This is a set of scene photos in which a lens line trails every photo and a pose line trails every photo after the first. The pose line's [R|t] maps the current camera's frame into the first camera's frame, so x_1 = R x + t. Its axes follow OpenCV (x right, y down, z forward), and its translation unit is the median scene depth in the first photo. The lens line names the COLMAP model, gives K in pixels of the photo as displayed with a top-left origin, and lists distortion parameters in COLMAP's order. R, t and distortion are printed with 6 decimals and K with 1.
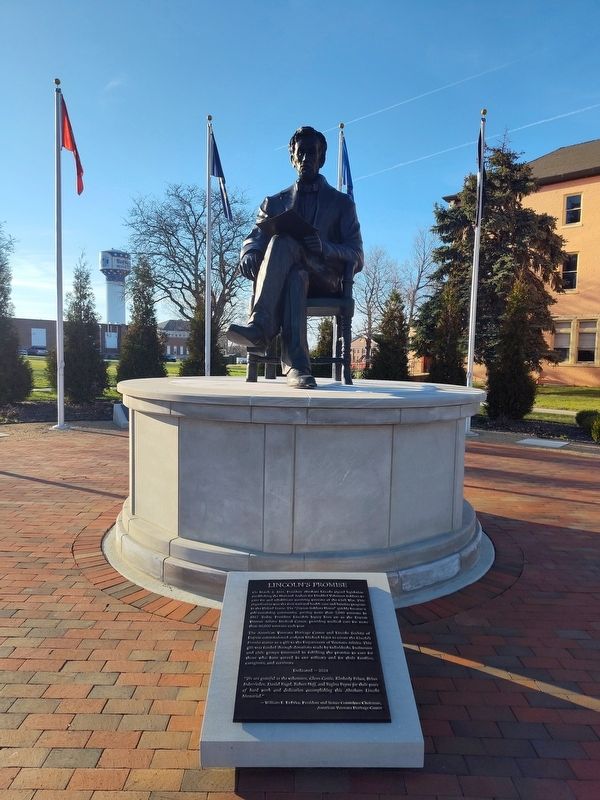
lens RADIAL K [[568.0, 0, 300.2], [0, 568.0, 400.4], [0, 0, 1]] dist [0.004661, -0.008018]
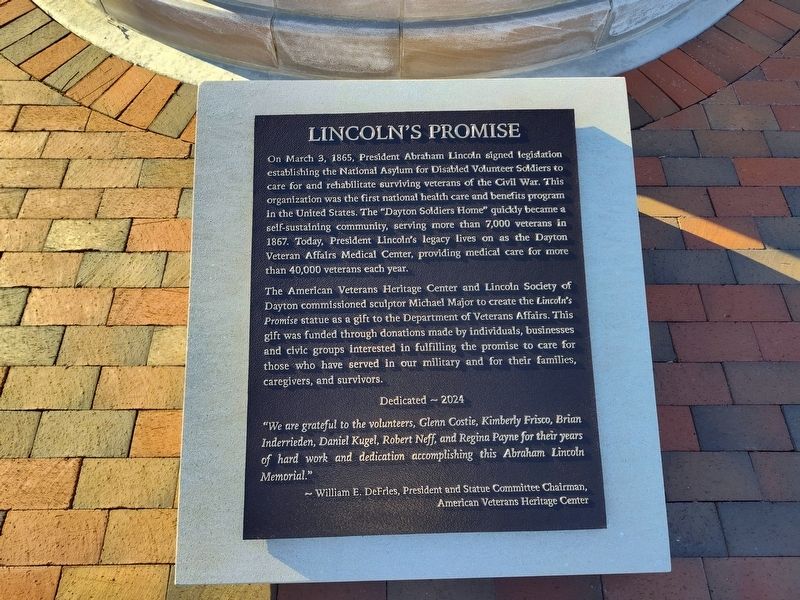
lens RADIAL K [[568.0, 0, 395.5], [0, 568.0, 300.2], [0, 0, 1]] dist [0.004661, -0.008018]
pose [[0.999953, -0.009594, -0.001306, 0.000195], [0.006436, 0.557845, 0.829920, 0.086340], [-0.007233, -0.829889, 0.557881, 0.782725]]
